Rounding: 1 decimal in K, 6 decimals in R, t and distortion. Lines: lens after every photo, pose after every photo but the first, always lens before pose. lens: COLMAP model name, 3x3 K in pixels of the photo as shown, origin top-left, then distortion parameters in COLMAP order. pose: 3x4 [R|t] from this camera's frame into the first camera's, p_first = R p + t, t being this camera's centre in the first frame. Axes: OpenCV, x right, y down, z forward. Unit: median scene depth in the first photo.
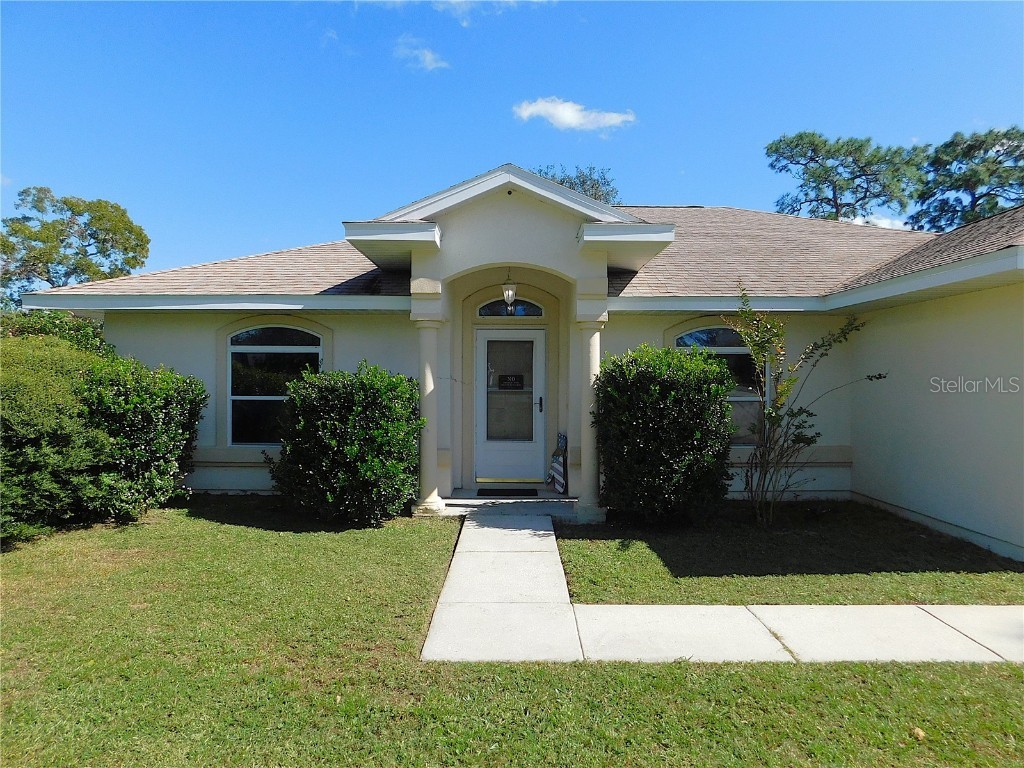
lens RADIAL K [[674.7, 0, 512.0], [0, 674.7, 384.0], [0, 0, 1]] dist [-0.074272, 0.056316]
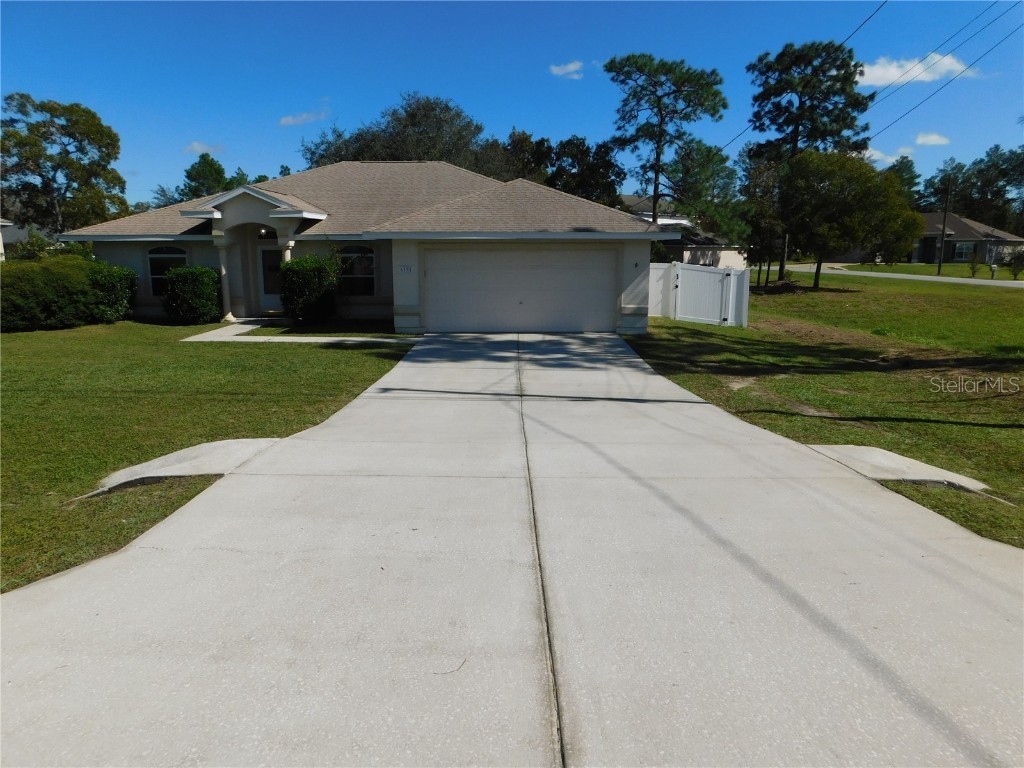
lens RADIAL K [[674.7, 0, 512.0], [0, 674.7, 384.0], [0, 0, 1]] dist [-0.074272, 0.056316]
pose [[0.999996, 0.000178, 0.002826, 0.864796], [-0.000728, 0.980609, 0.195975, -0.068203], [-0.002736, -0.195976, 0.980605, -1.401904]]
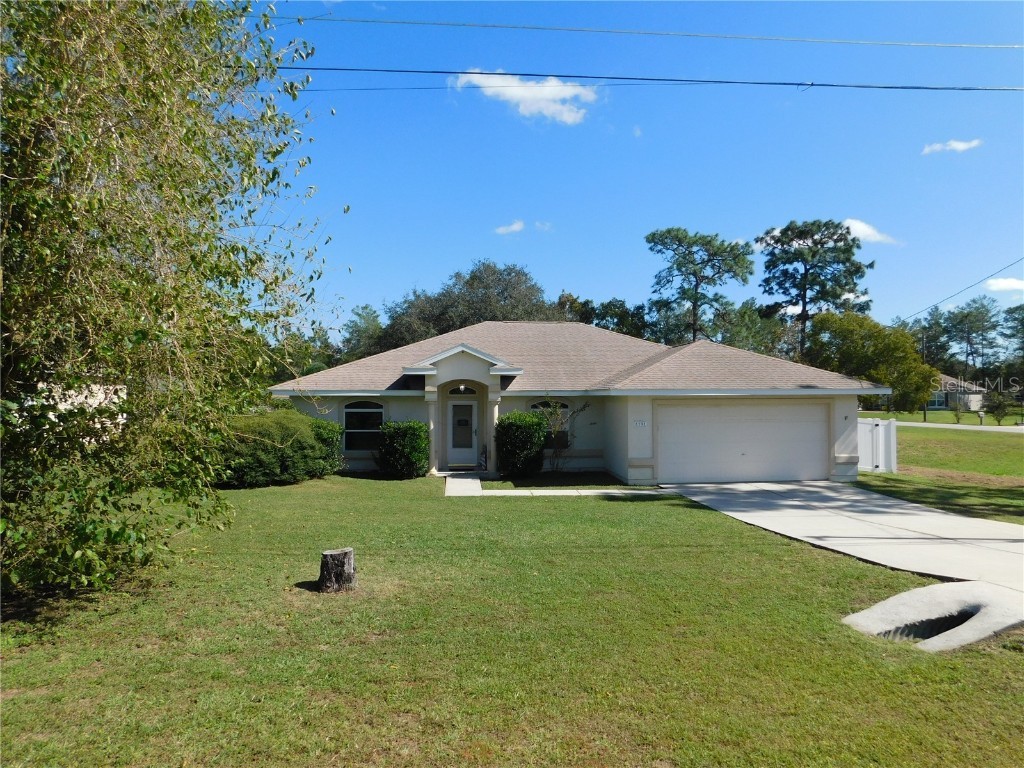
lens RADIAL K [[674.7, 0, 512.0], [0, 674.7, 384.0], [0, 0, 1]] dist [-0.074272, 0.056316]
pose [[0.996458, -0.001435, 0.084084, -0.030050], [0.003656, 0.999648, -0.026274, -0.081369], [-0.084017, 0.026488, 0.996112, -1.439897]]
